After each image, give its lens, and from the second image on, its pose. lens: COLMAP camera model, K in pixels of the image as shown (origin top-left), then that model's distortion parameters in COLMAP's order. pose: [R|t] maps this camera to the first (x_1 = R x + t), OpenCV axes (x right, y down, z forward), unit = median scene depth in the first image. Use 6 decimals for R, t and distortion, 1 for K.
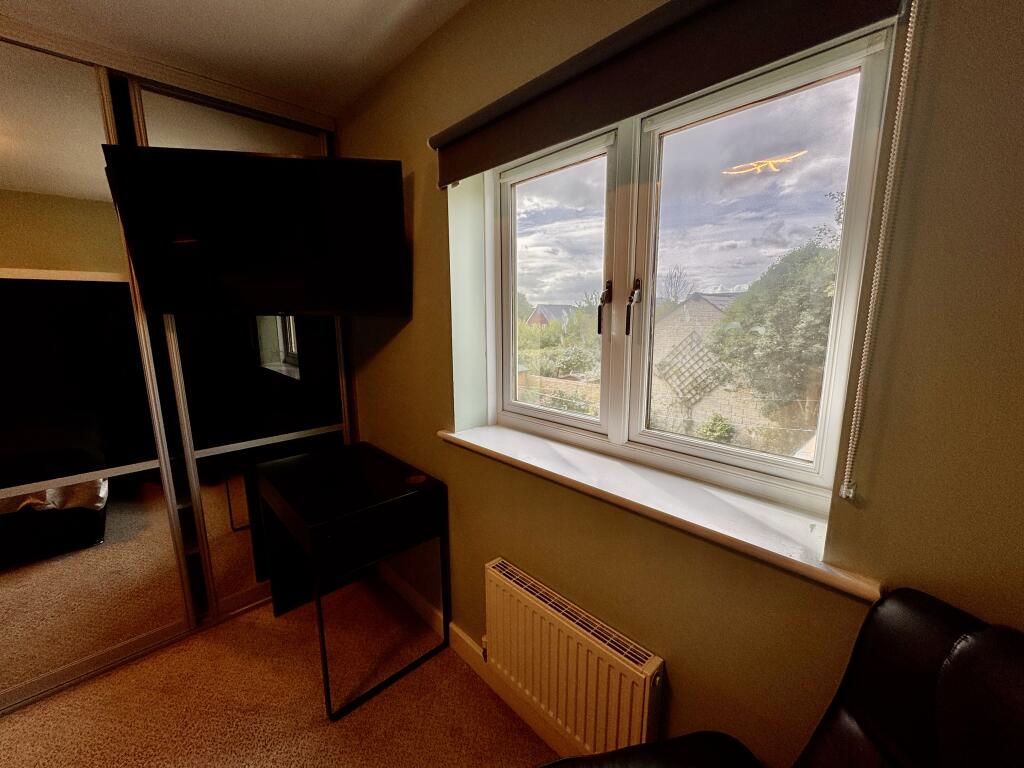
lens RADIAL K [[410.3, 0, 507.7], [0, 410.3, 379.4], [0, 0, 1]] dist [-0.004916, 0.000889]
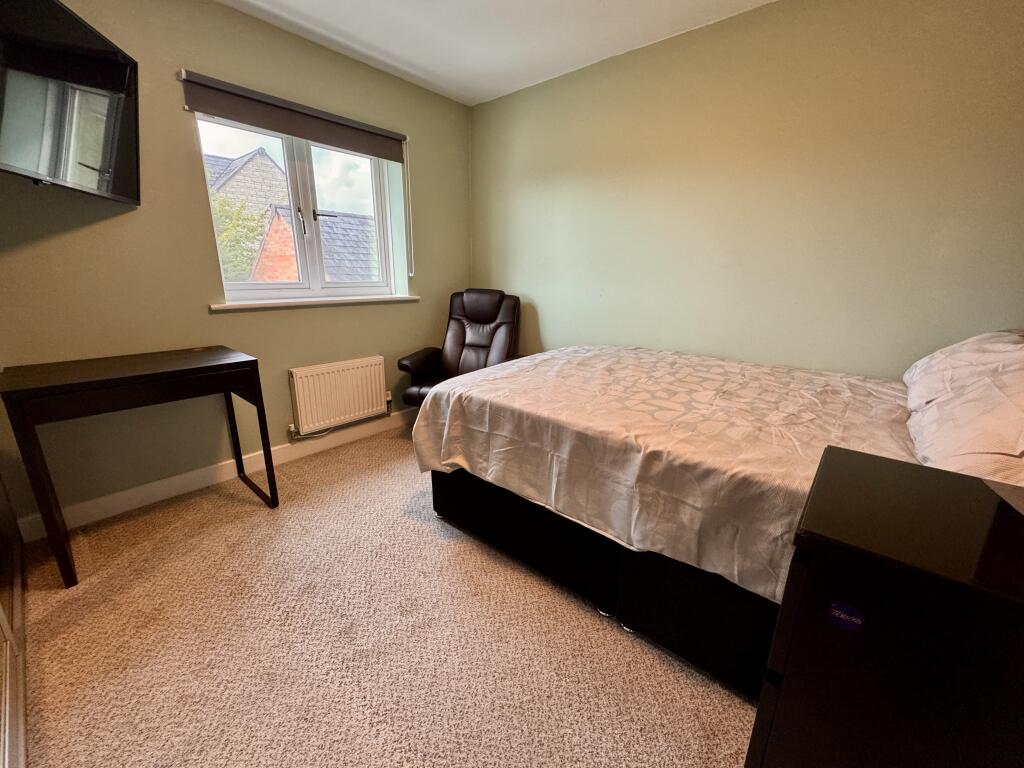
lens RADIAL K [[410.3, 0, 511.7], [0, 410.3, 384.1], [0, 0, 1]] dist [-0.004916, 0.000889]
pose [[-0.097631, -0.251978, 0.962795, -1.768846], [0.166602, 0.949628, 0.265426, 0.198503], [-0.981179, 0.186317, -0.050733, 0.204577]]
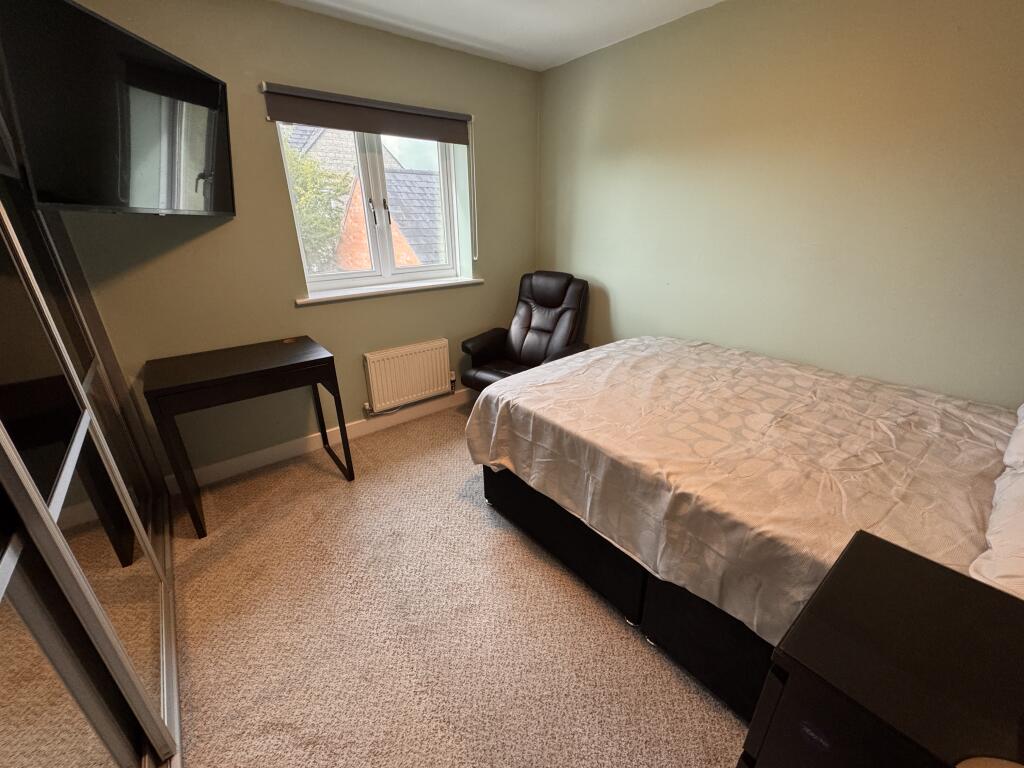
lens RADIAL K [[410.3, 0, 511.4], [0, 410.3, 384.7], [0, 0, 1]] dist [-0.004916, 0.000889]
pose [[0.085573, -0.364155, 0.927399, -1.755776], [0.184673, 0.920481, 0.344399, 0.045252], [-0.979067, 0.141794, 0.146018, 0.098489]]
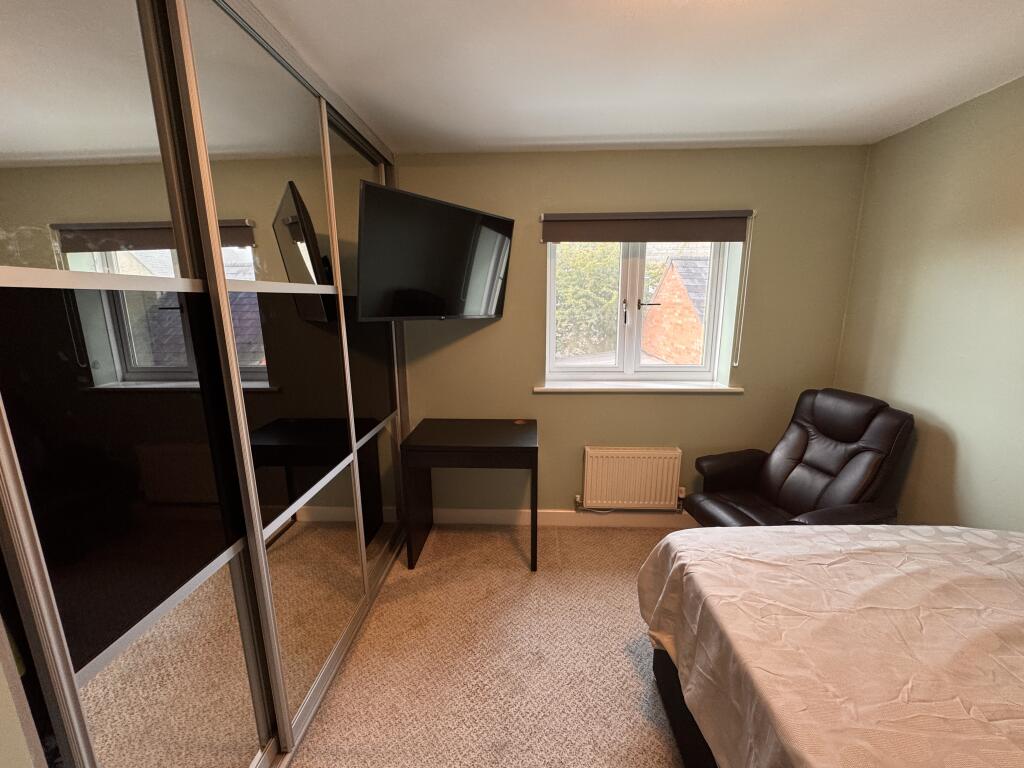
lens RADIAL K [[410.3, 0, 509.2], [0, 410.3, 384.4], [0, 0, 1]] dist [-0.004916, 0.000889]
pose [[0.723983, -0.130386, 0.677384, -1.506668], [0.120810, 0.990763, 0.061585, -0.002219], [-0.679157, 0.037248, 0.733048, -0.137459]]
